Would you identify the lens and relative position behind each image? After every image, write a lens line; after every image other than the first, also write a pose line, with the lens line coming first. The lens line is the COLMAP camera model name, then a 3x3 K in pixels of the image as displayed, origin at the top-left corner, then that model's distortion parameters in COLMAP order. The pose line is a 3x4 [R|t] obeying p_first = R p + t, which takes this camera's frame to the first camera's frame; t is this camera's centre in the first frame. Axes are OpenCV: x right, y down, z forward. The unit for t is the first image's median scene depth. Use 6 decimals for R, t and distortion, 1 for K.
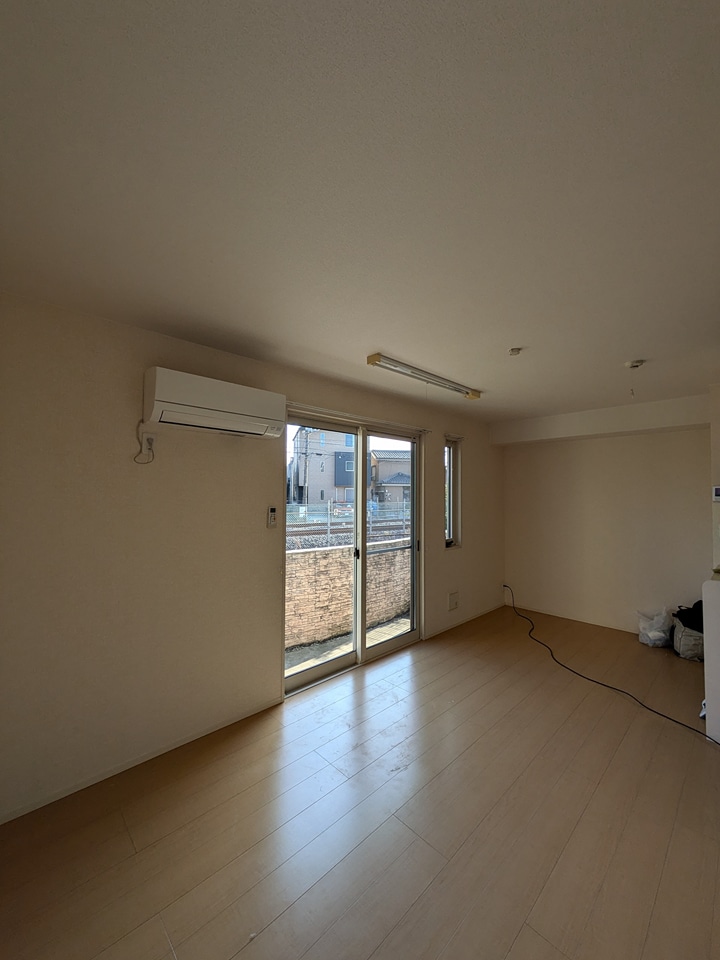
lens RADIAL K [[379.2, 0, 365.2], [0, 379.2, 479.9], [0, 0, 1]] dist [-0.002376, 0.001926]
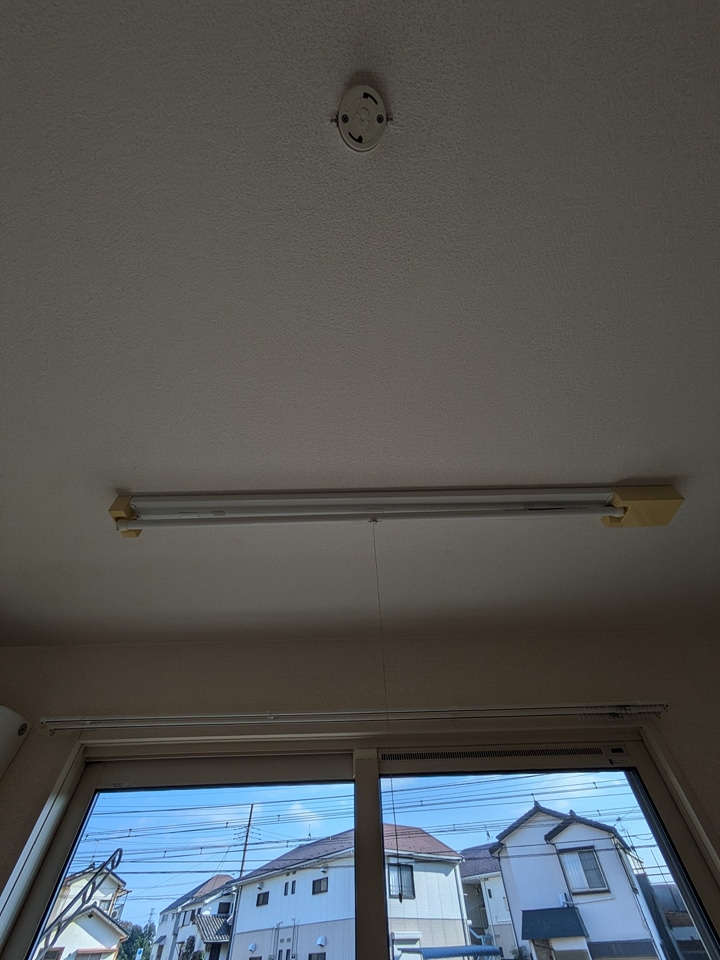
lens RADIAL K [[379.2, 0, 357.2], [0, 379.2, 485.3], [0, 0, 1]] dist [-0.002376, 0.001926]
pose [[0.707994, -0.568200, -0.419397, 0.177206], [0.056581, 0.637592, -0.768294, -0.022123], [0.703949, 0.520217, 0.483560, 0.487956]]
